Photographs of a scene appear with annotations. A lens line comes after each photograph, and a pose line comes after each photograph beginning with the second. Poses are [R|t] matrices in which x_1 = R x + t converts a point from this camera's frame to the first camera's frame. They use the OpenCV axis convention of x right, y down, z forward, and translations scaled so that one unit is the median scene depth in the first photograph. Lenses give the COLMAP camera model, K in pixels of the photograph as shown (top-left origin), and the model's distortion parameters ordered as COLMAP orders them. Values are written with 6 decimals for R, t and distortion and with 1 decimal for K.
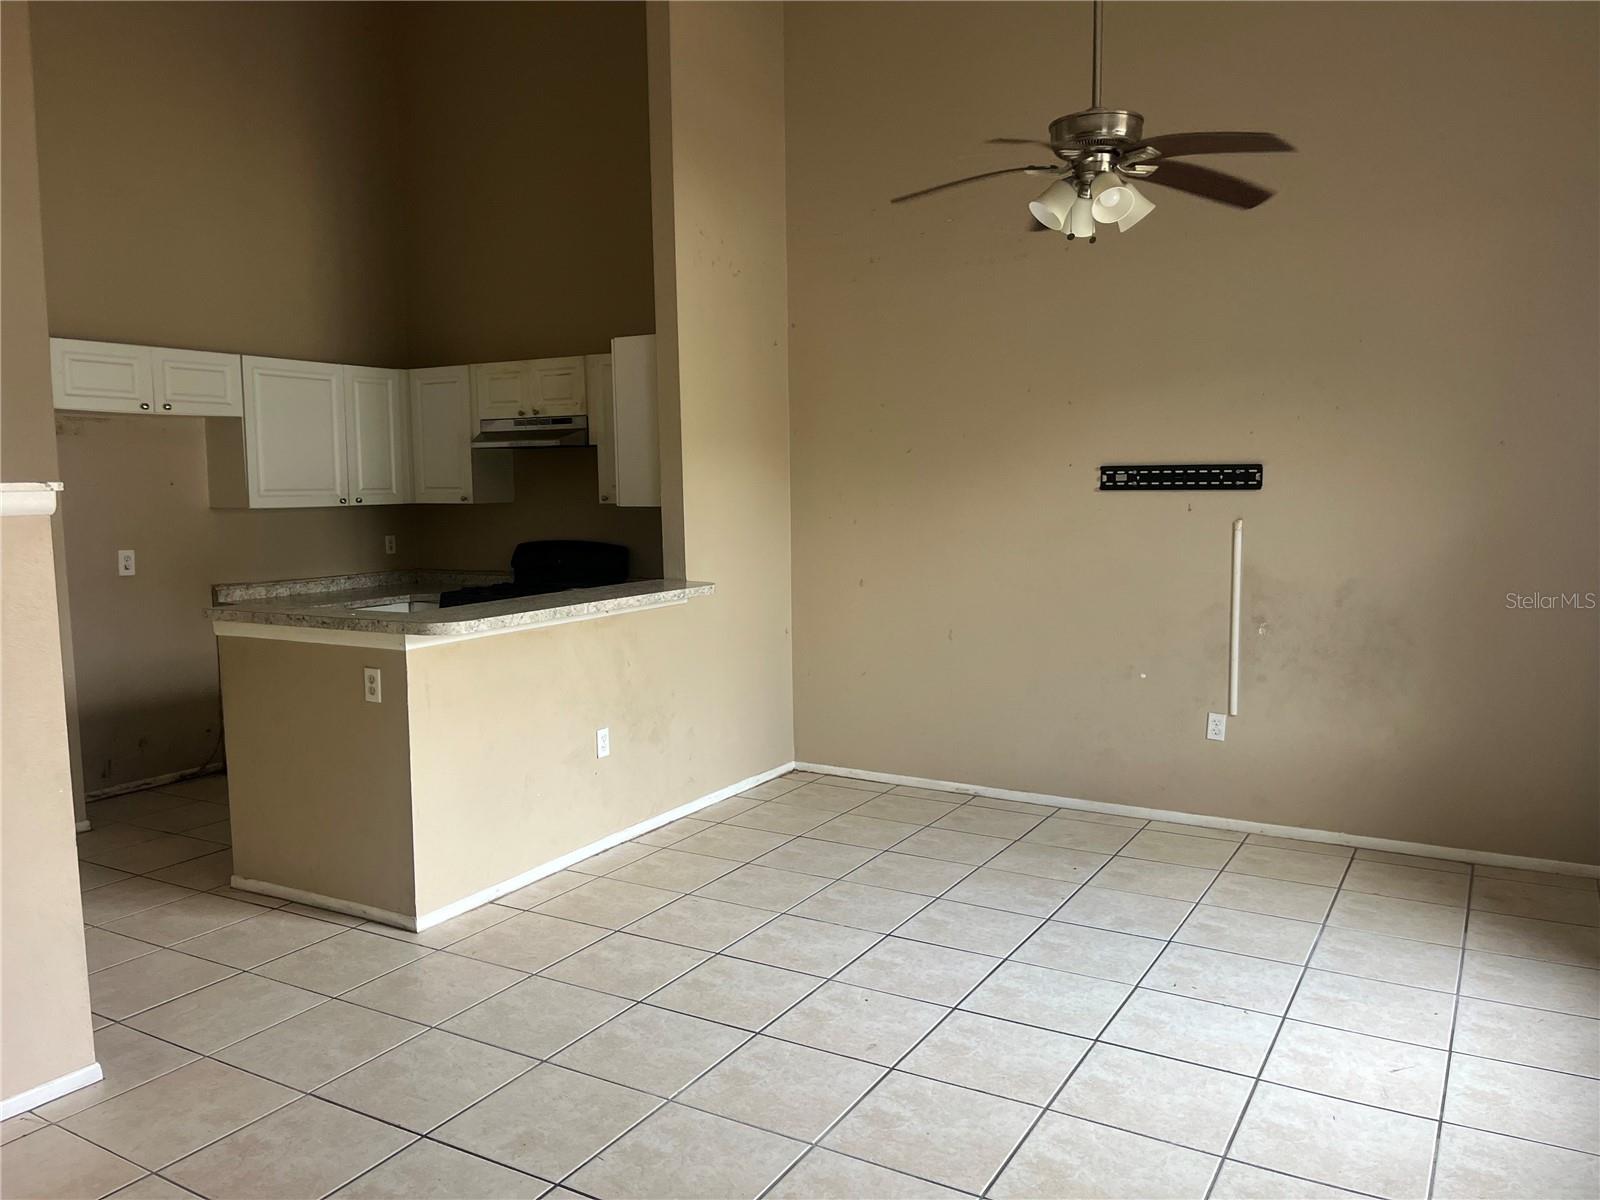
lens RADIAL K [[1237.2, 0, 805.5], [0, 1237.2, 594.2], [0, 0, 1]] dist [-0.002391, -0.001807]
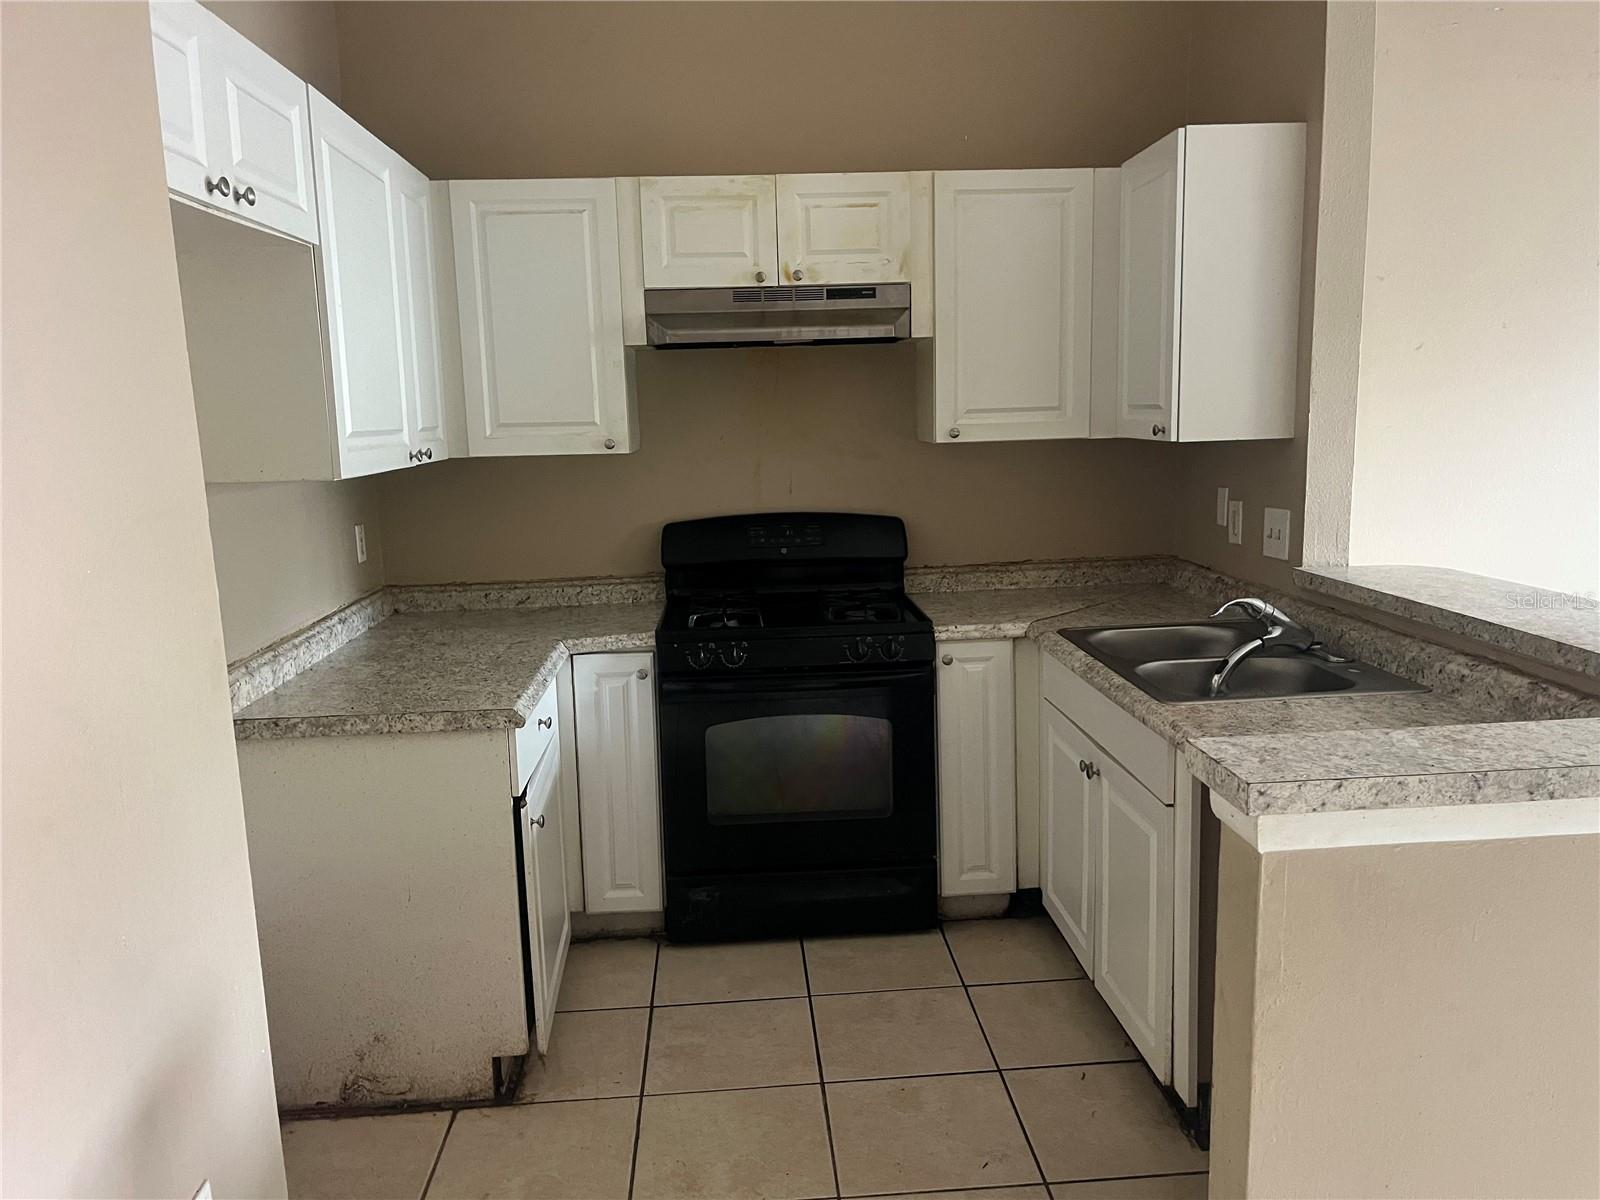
lens RADIAL K [[1237.2, 0, 798.1], [0, 1237.2, 608.5], [0, 0, 1]] dist [-0.002391, -0.001807]
pose [[0.833331, -0.096929, 0.544210, -0.520110], [0.071567, 0.995139, 0.067656, -0.040494], [-0.548122, -0.017433, 0.836217, 0.551184]]
